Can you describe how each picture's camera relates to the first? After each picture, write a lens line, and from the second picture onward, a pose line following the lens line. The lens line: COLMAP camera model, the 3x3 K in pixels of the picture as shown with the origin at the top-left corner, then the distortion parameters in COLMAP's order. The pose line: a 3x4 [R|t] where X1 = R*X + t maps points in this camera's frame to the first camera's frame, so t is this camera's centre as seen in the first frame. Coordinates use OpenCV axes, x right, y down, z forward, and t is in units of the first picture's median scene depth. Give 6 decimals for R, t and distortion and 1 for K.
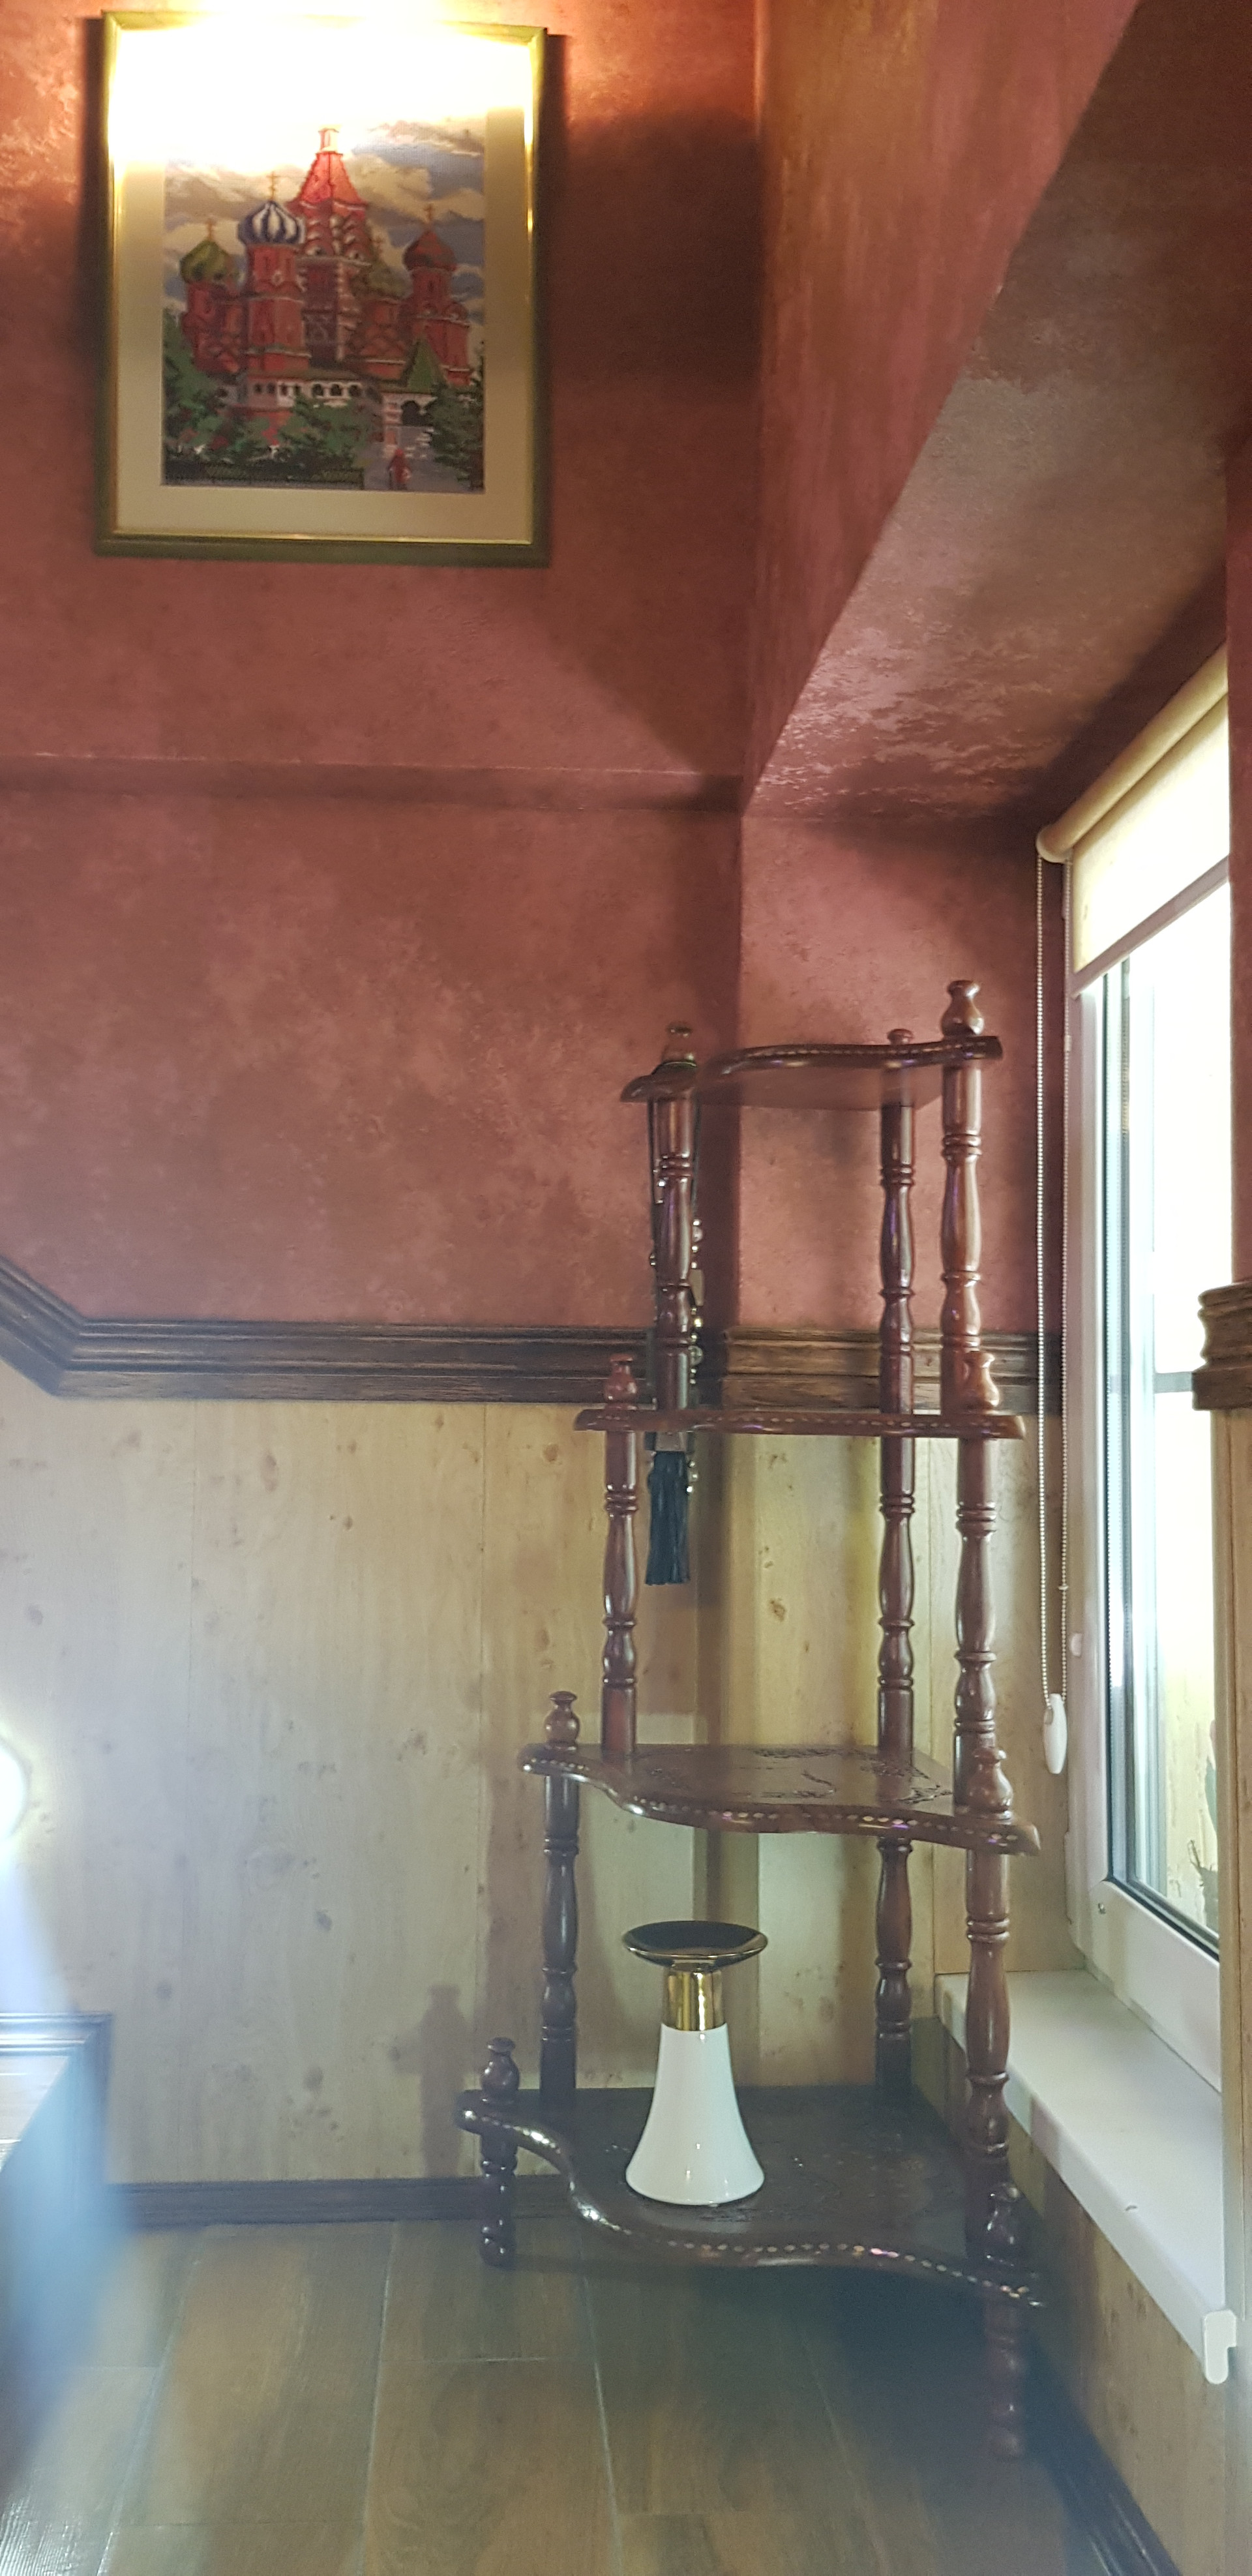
lens RADIAL K [[2032.6, 0, 646.2], [0, 2032.6, 1286.2], [0, 0, 1]] dist [0.071546, -0.097918]
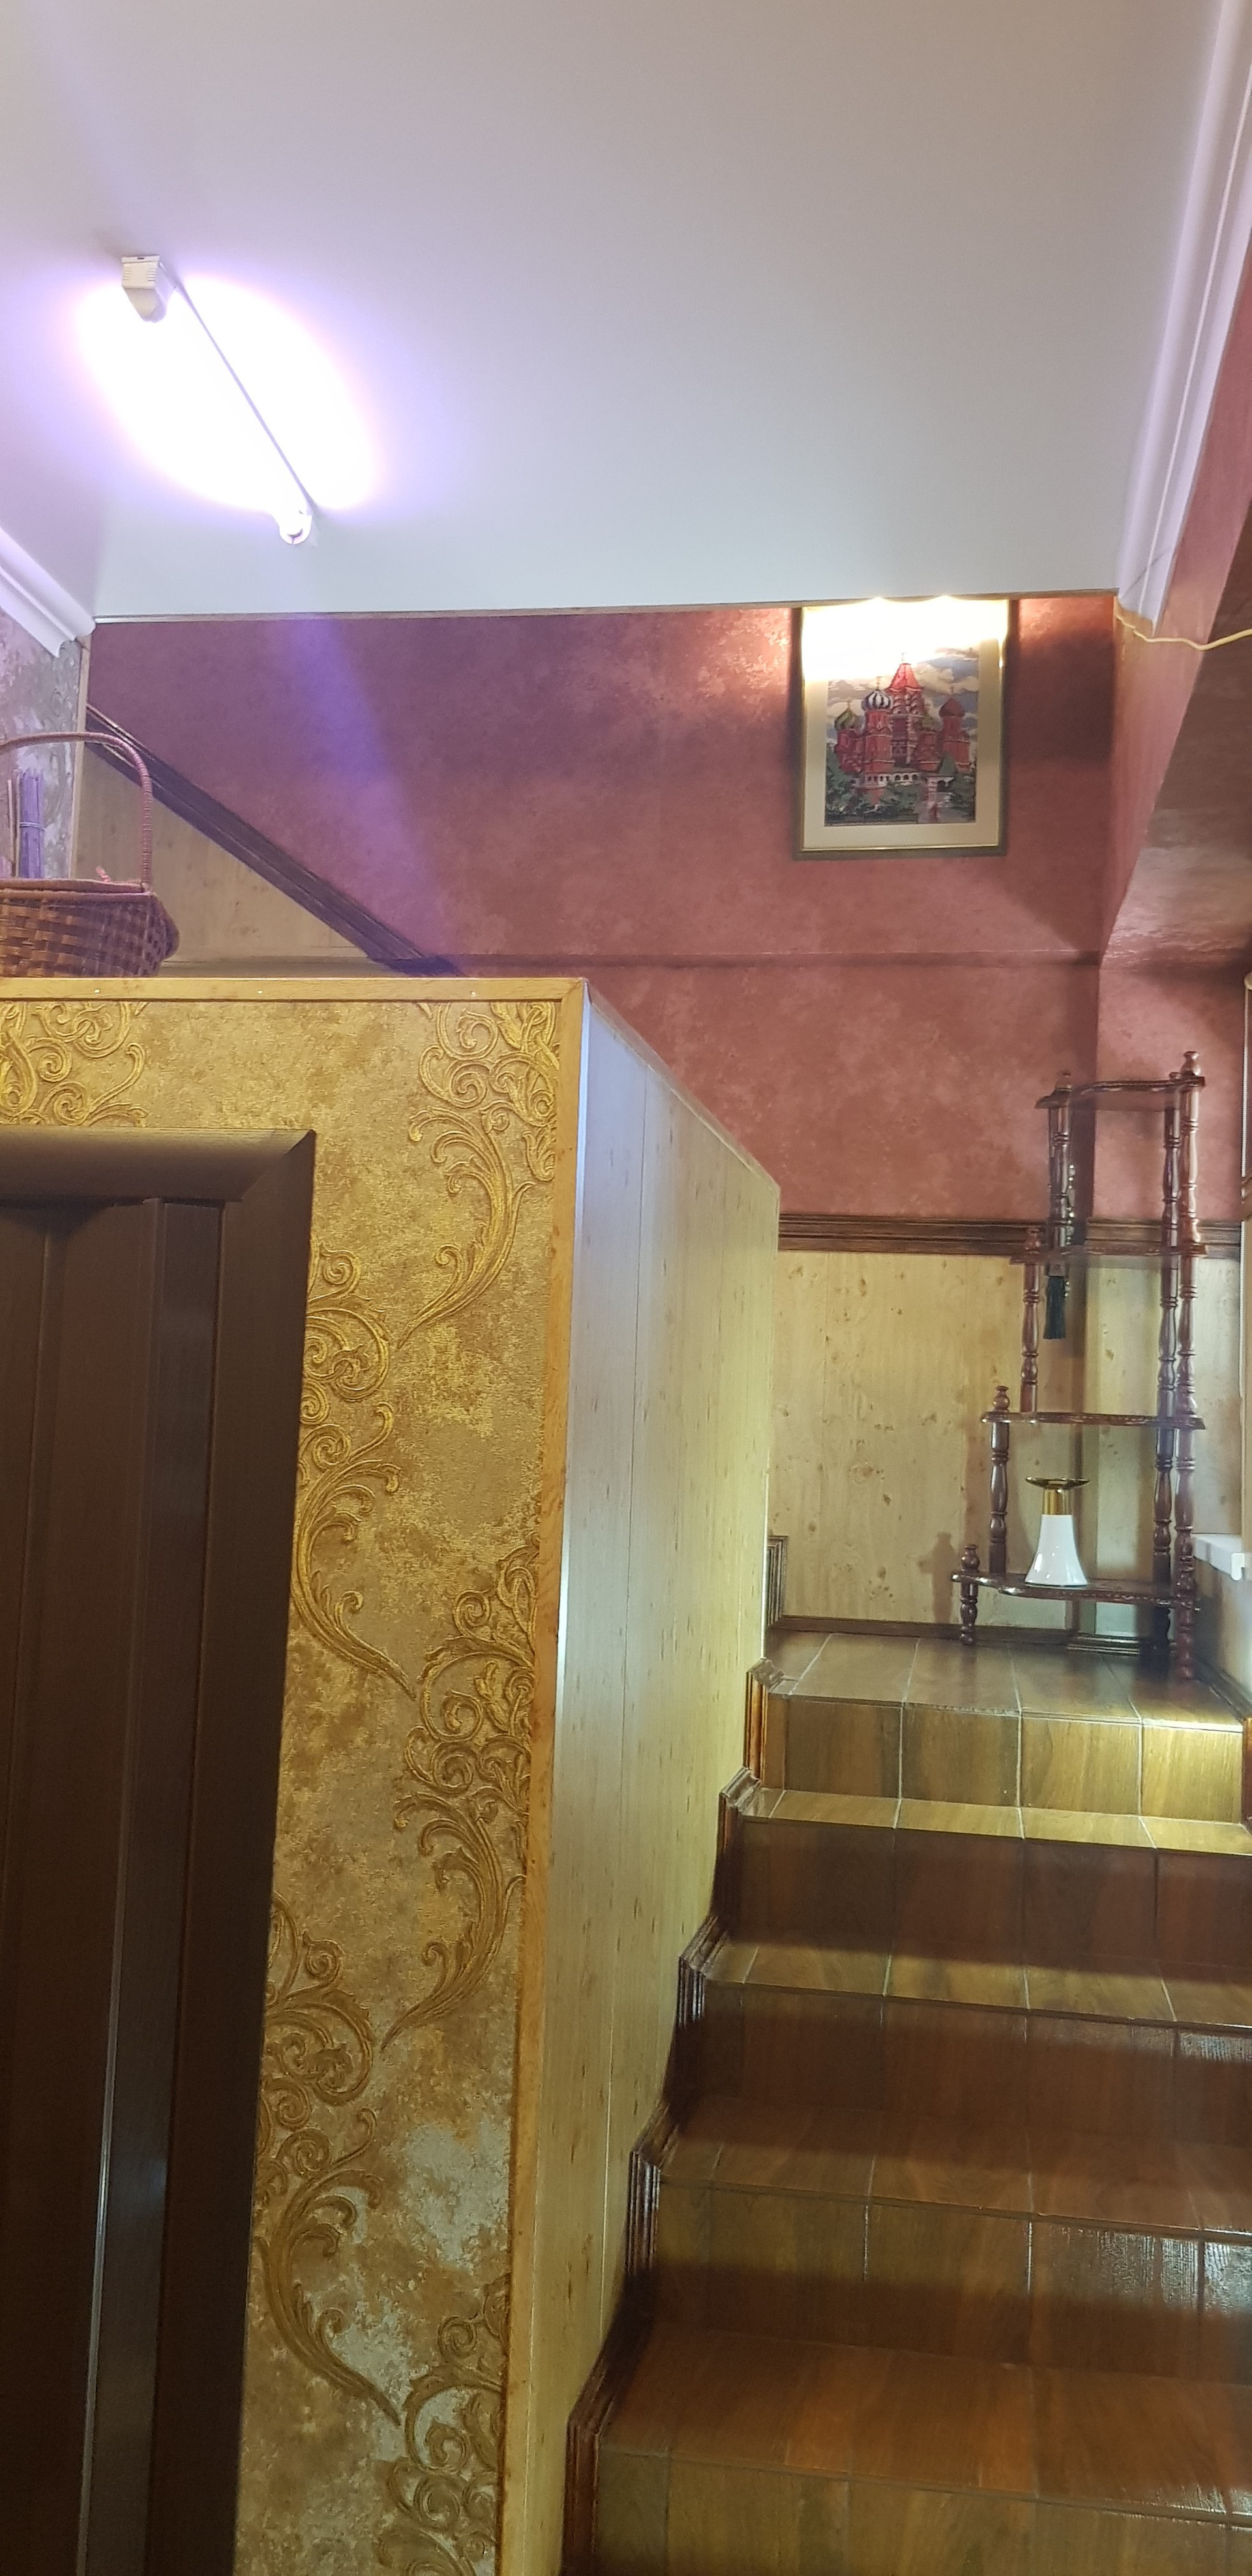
lens RADIAL K [[2032.6, 0, 621.3], [0, 2032.6, 1285.9], [0, 0, 1]] dist [0.071546, -0.097918]
pose [[0.968171, 0.014125, -0.249890, 0.099757], [-0.017351, 0.999792, -0.010714, 0.119384], [0.249686, 0.014709, 0.968215, -1.114457]]
